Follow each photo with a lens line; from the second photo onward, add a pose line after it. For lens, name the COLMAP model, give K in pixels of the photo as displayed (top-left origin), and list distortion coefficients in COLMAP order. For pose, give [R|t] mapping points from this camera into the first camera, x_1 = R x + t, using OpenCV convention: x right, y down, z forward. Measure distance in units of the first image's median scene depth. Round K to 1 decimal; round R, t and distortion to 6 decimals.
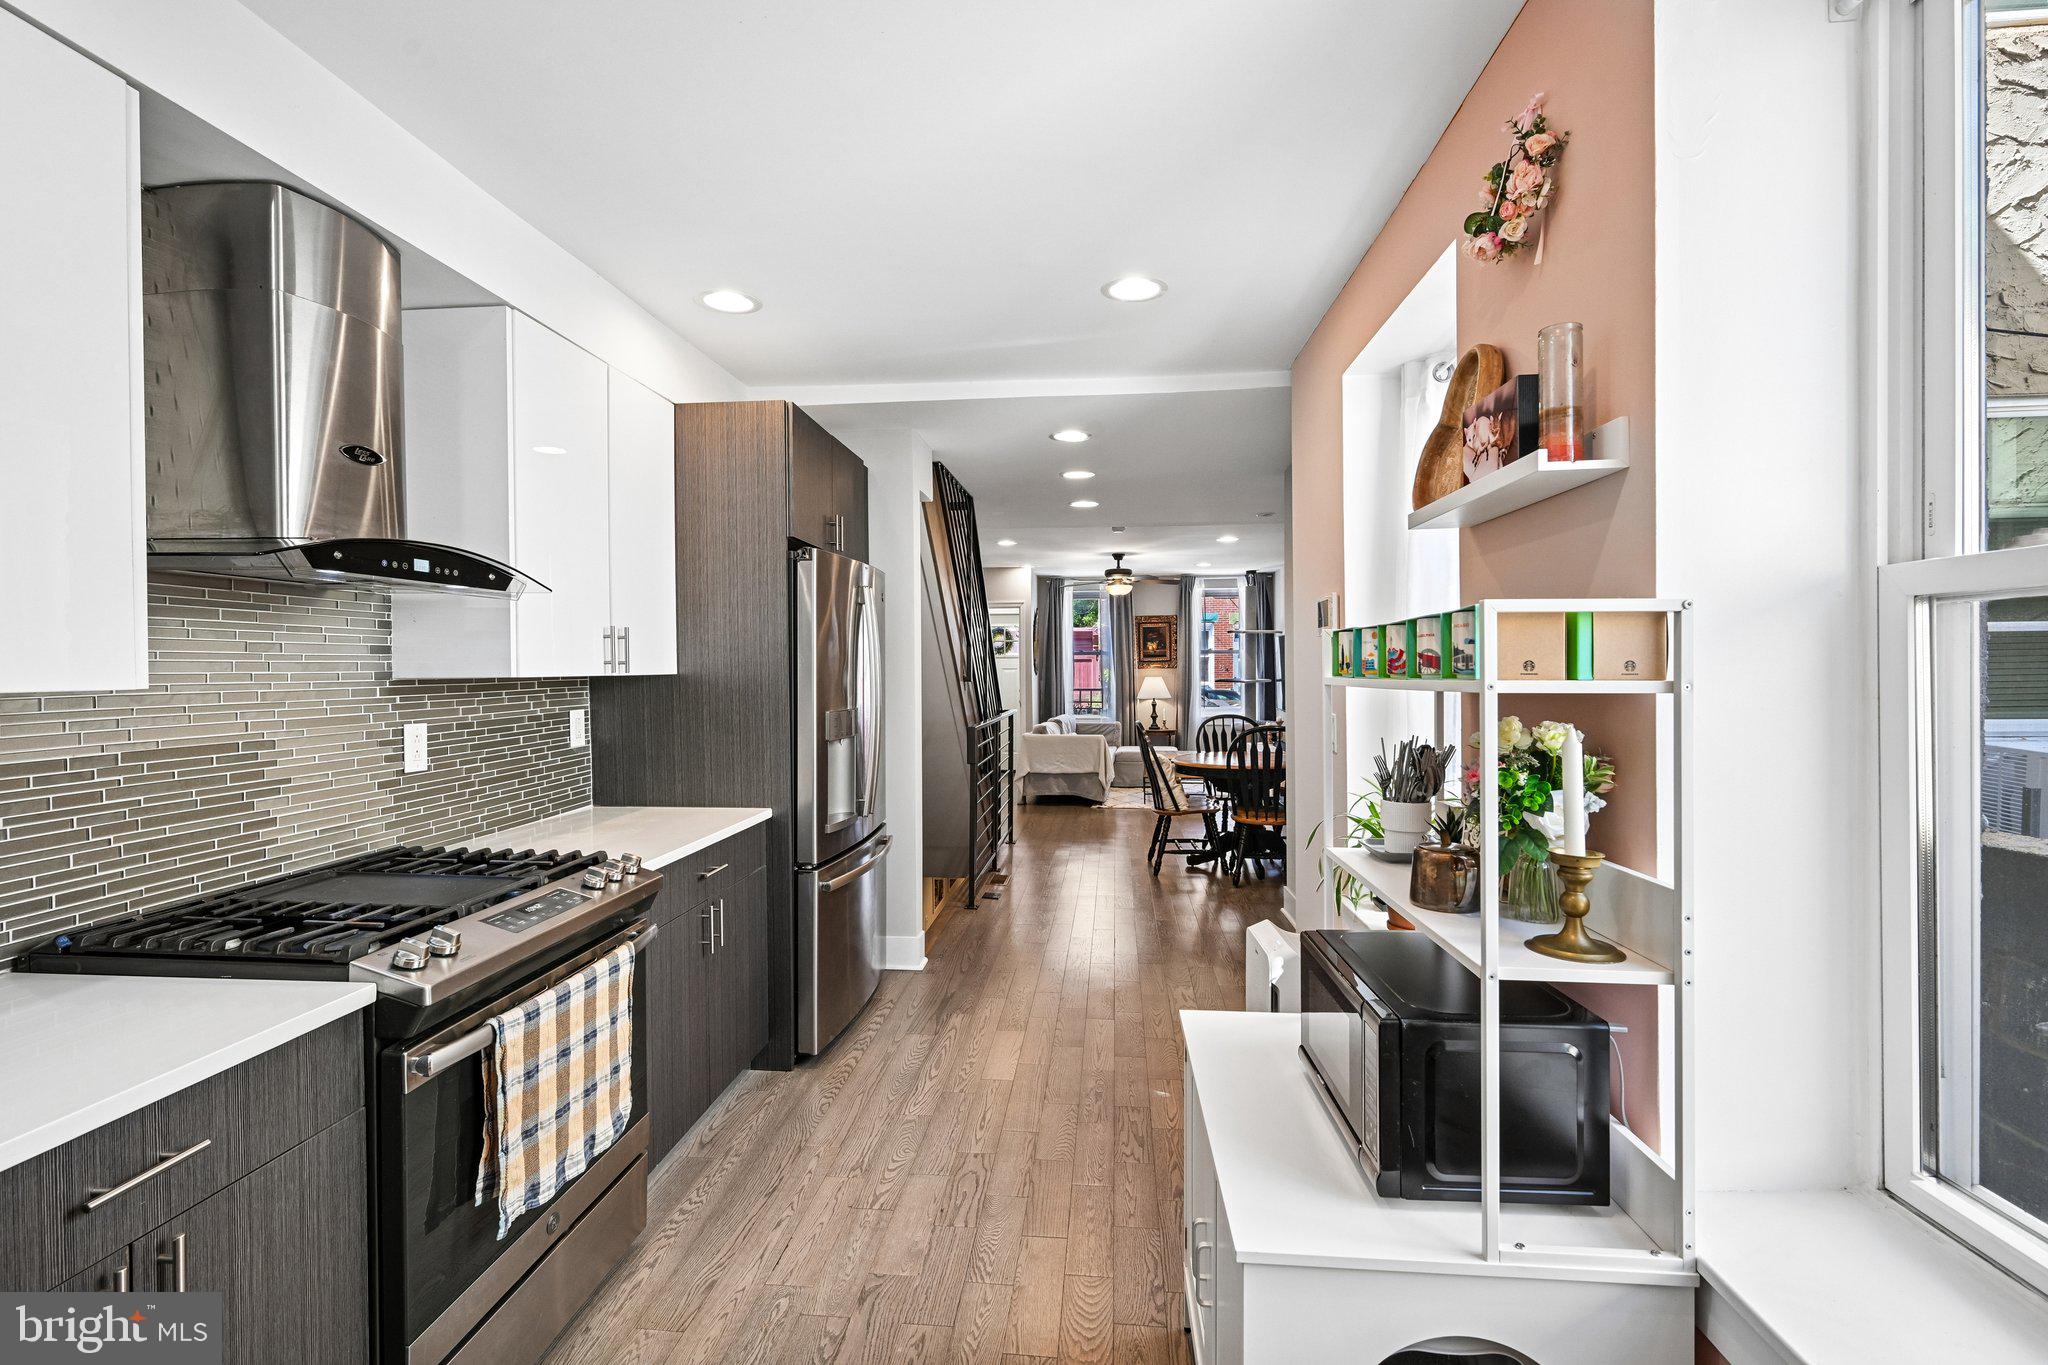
lens RADIAL K [[918.5, 0, 1045.7], [0, 918.5, 669.8], [0, 0, 1]] dist [0.000766, -0.000026]
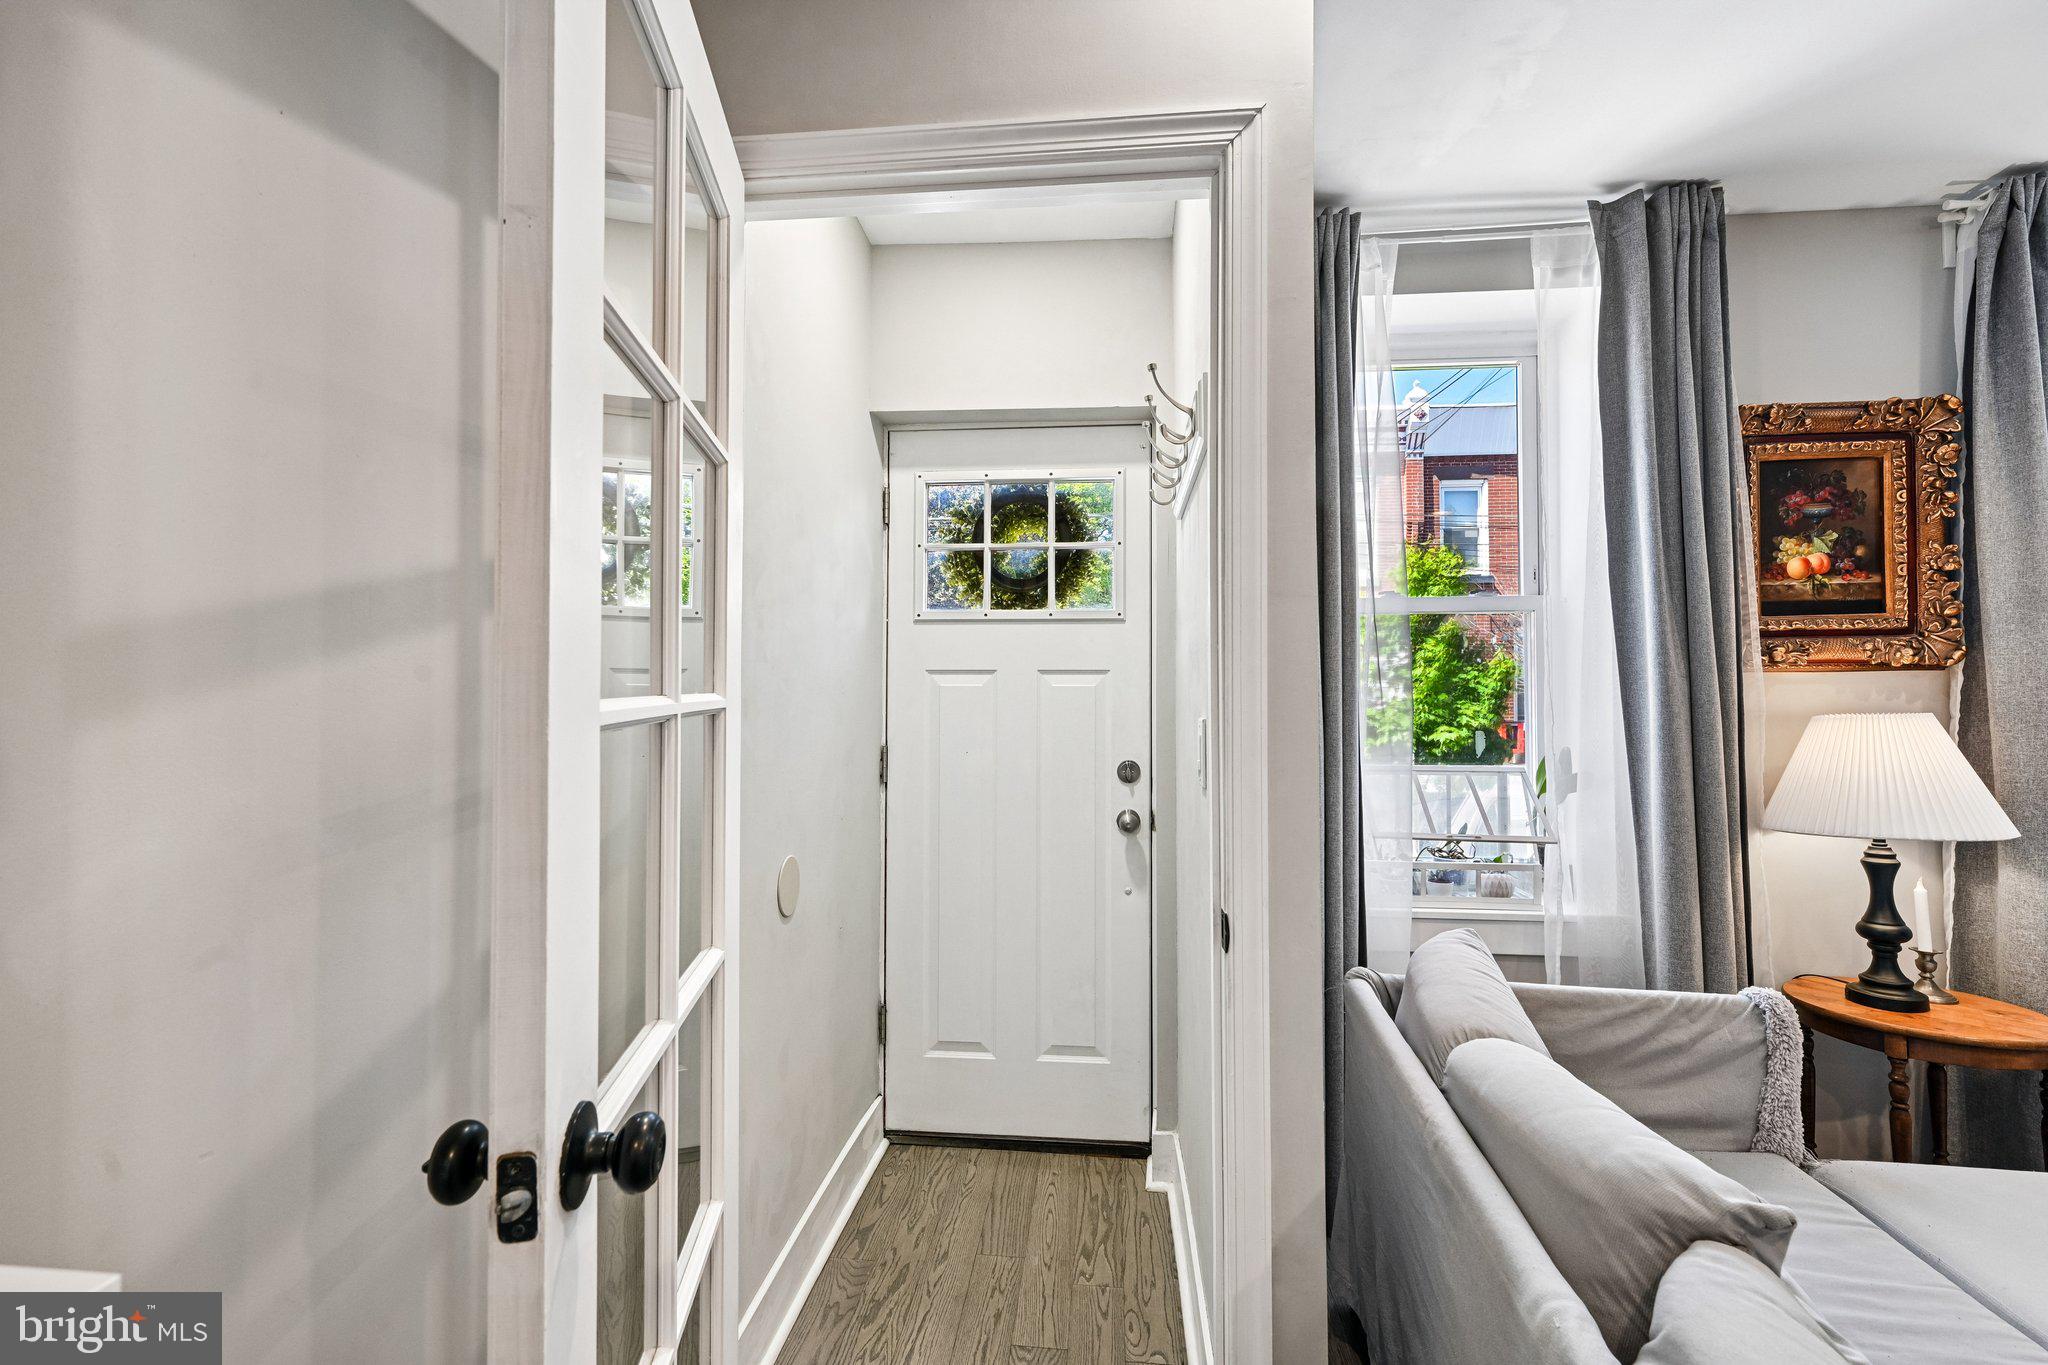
lens RADIAL K [[918.5, 0, 1017.0], [0, 918.5, 673.5], [0, 0, 1]] dist [0.000766, -0.000026]
pose [[0.999785, 0.005164, -0.020078, -0.248373], [-0.005717, 0.999603, -0.027573, 0.026564], [0.019928, 0.027682, 0.999418, 4.028159]]
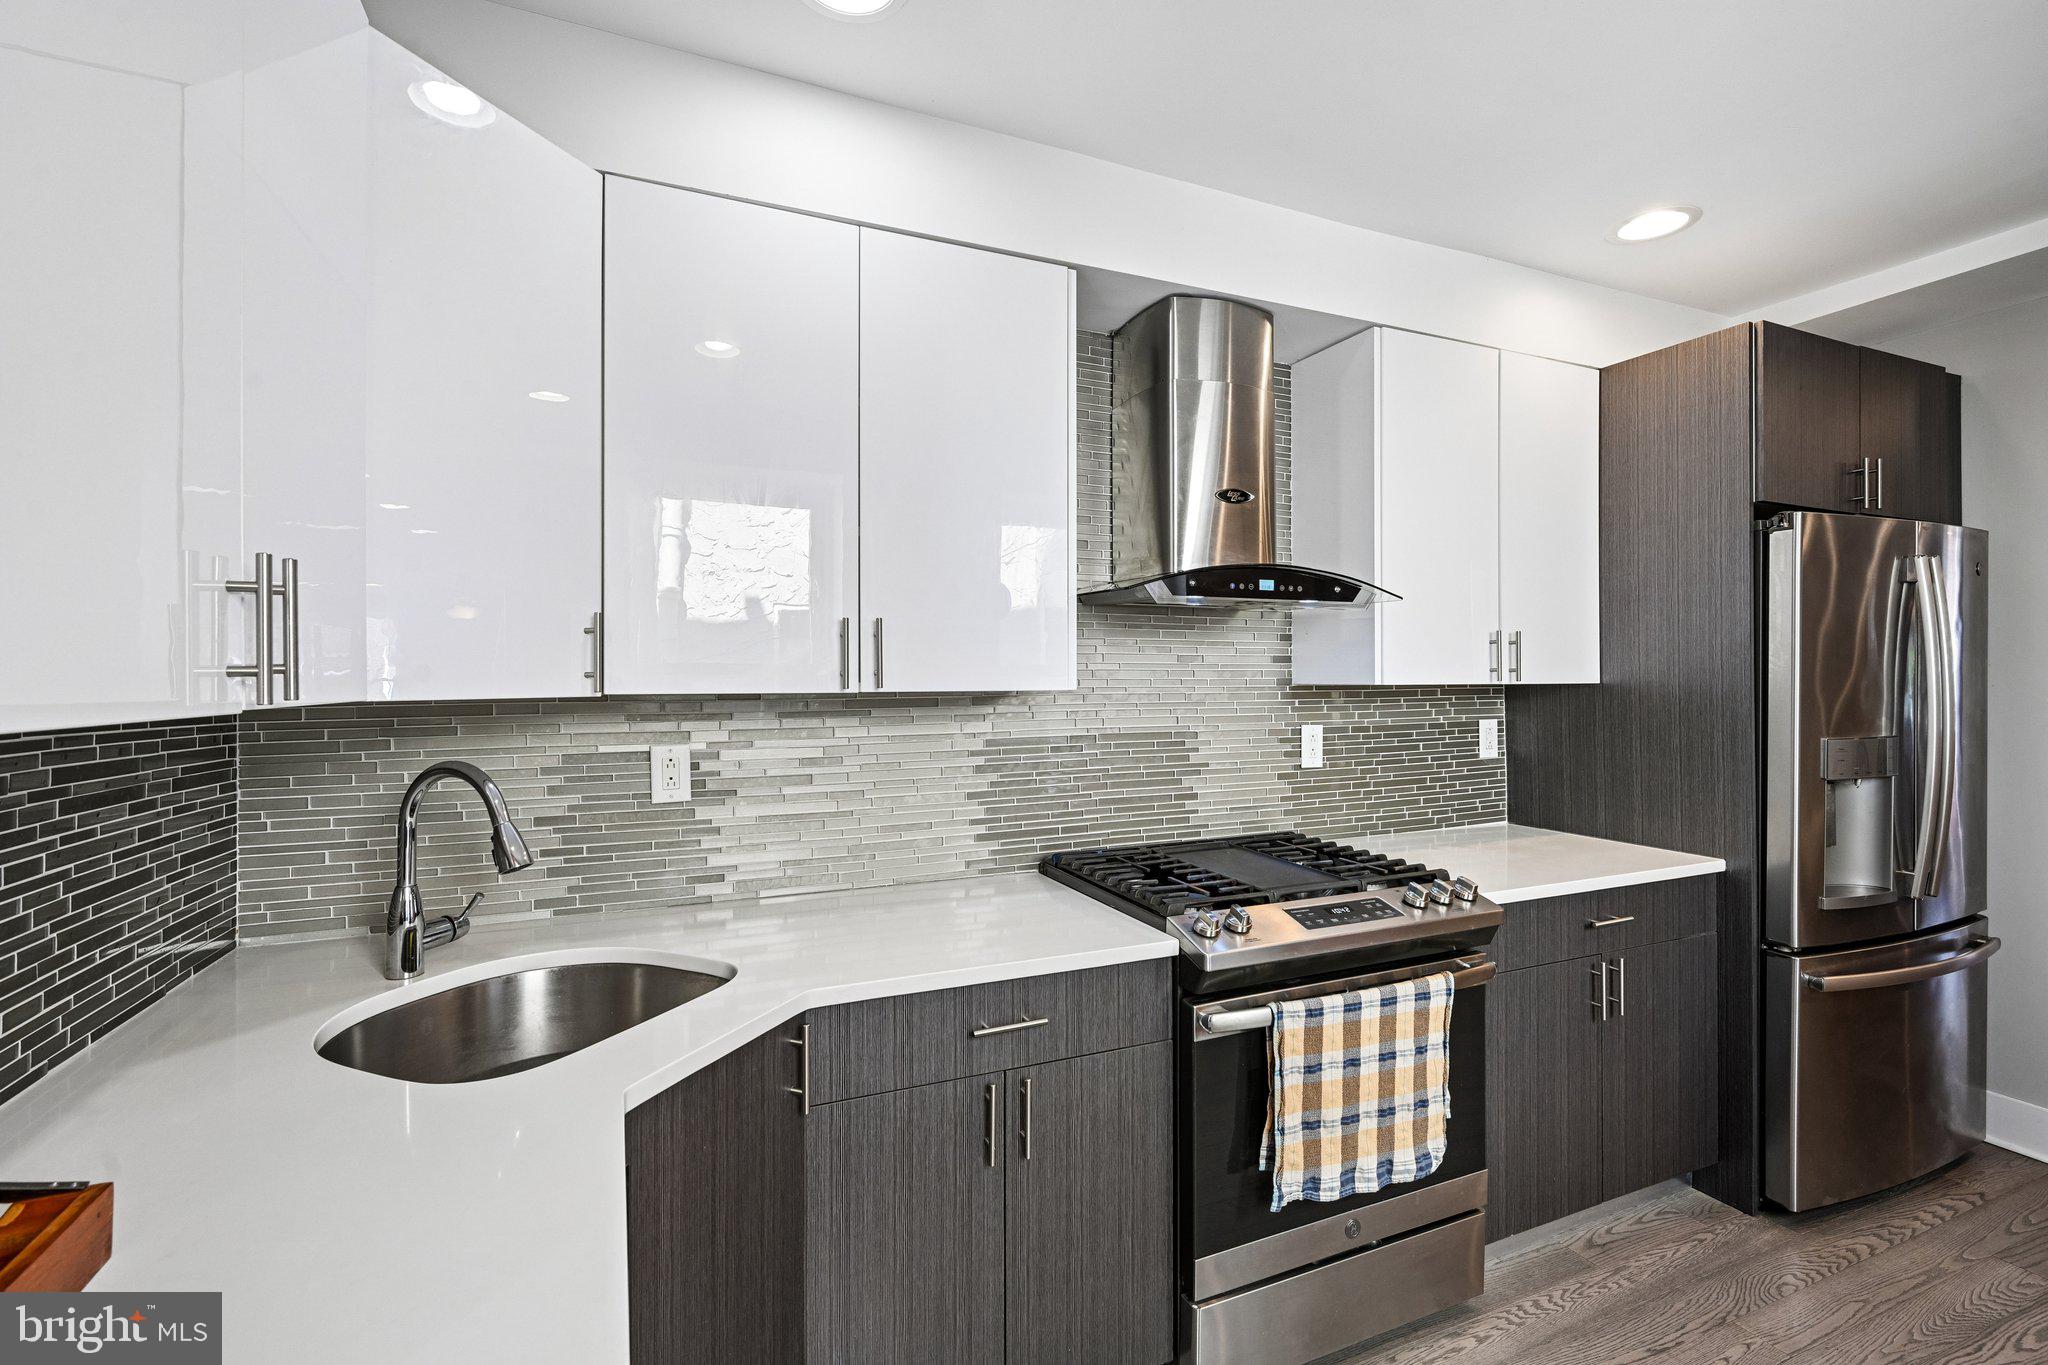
lens RADIAL K [[918.5, 0, 1026.8], [0, 918.5, 671.3], [0, 0, 1]] dist [0.000766, -0.000026]
pose [[0.462887, -0.000632, -0.886417, 0.151109], [-0.004152, 0.999987, -0.002881, -0.002127], [0.886408, 0.005014, 0.462878, 0.172426]]
